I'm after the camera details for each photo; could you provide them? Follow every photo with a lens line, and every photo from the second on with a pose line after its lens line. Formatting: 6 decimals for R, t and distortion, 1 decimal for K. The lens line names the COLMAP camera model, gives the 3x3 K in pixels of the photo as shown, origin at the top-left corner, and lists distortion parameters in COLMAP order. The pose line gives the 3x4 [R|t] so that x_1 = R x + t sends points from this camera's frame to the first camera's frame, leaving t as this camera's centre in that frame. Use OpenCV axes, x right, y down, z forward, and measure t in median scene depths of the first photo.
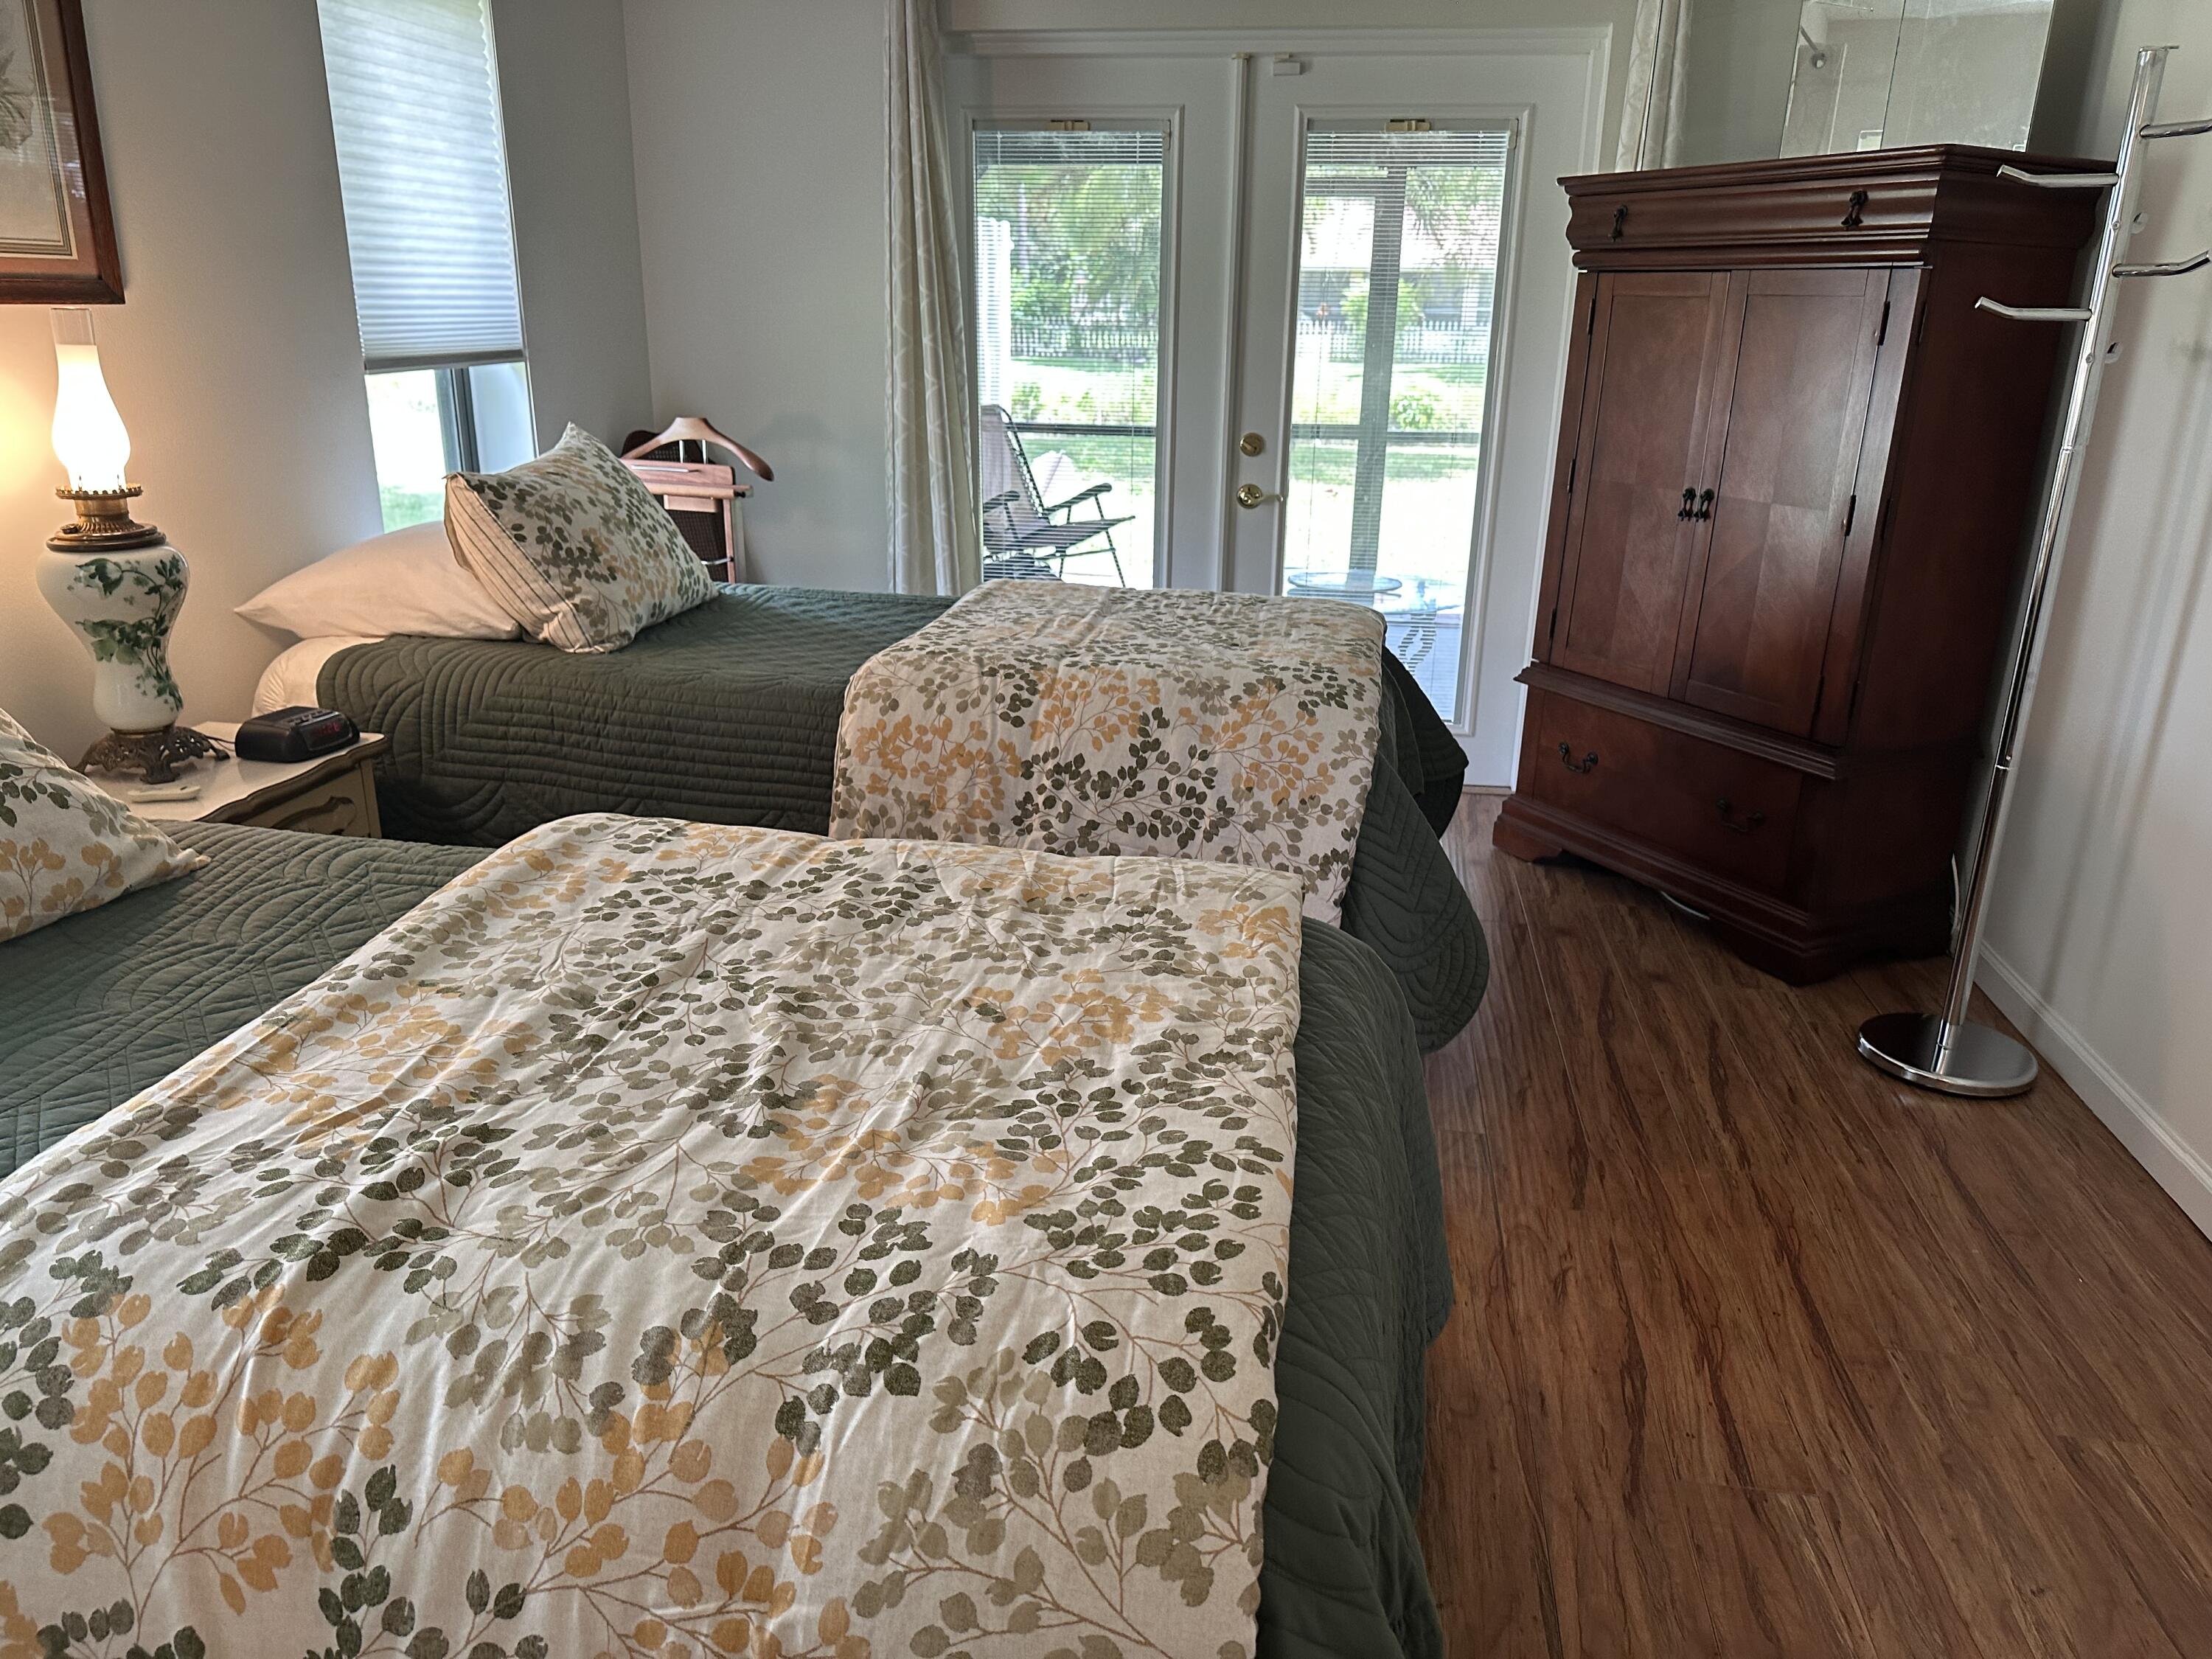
lens RADIAL K [[1544.6, 0, 1121.5], [0, 1544.6, 833.3], [0, 0, 1]] dist [0.149630, -0.260504]
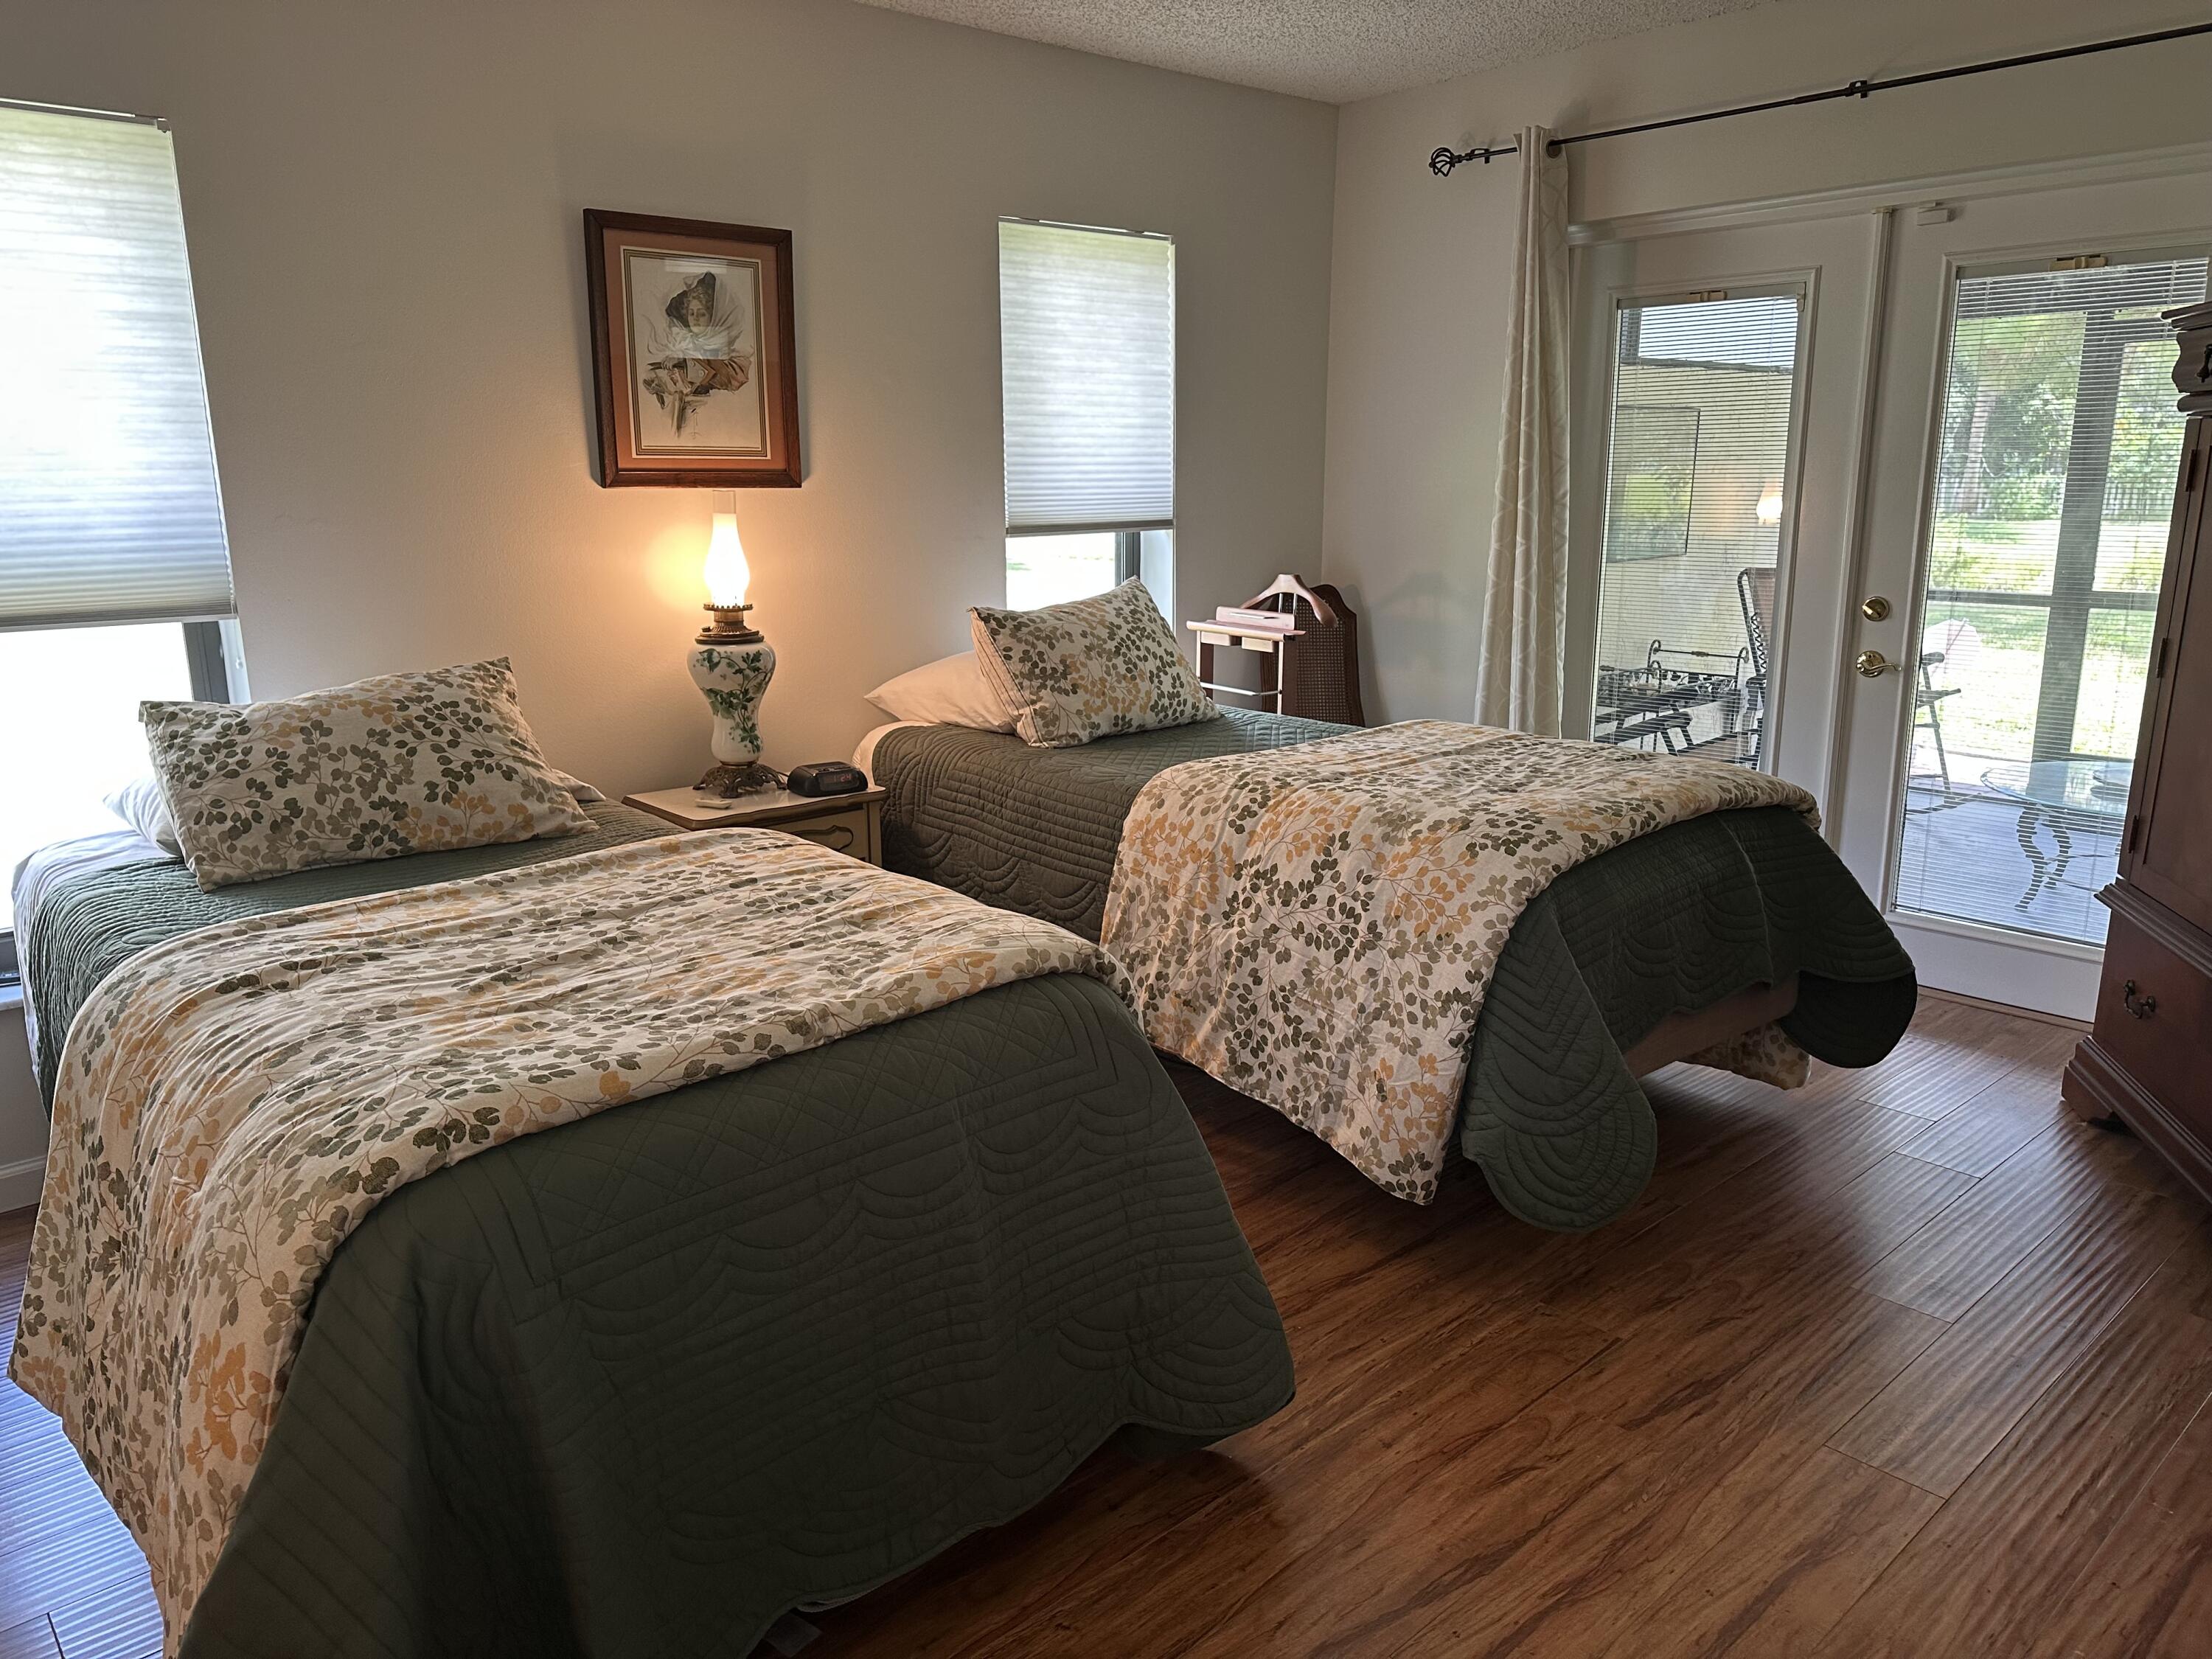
lens RADIAL K [[1544.6, 0, 1121.5], [0, 1544.6, 833.3], [0, 0, 1]] dist [0.149630, -0.260504]
pose [[0.773140, 0.120150, -0.622750, 0.581504], [-0.182171, 0.982586, -0.036590, -0.012060], [0.607509, 0.141736, 0.781565, 0.061530]]
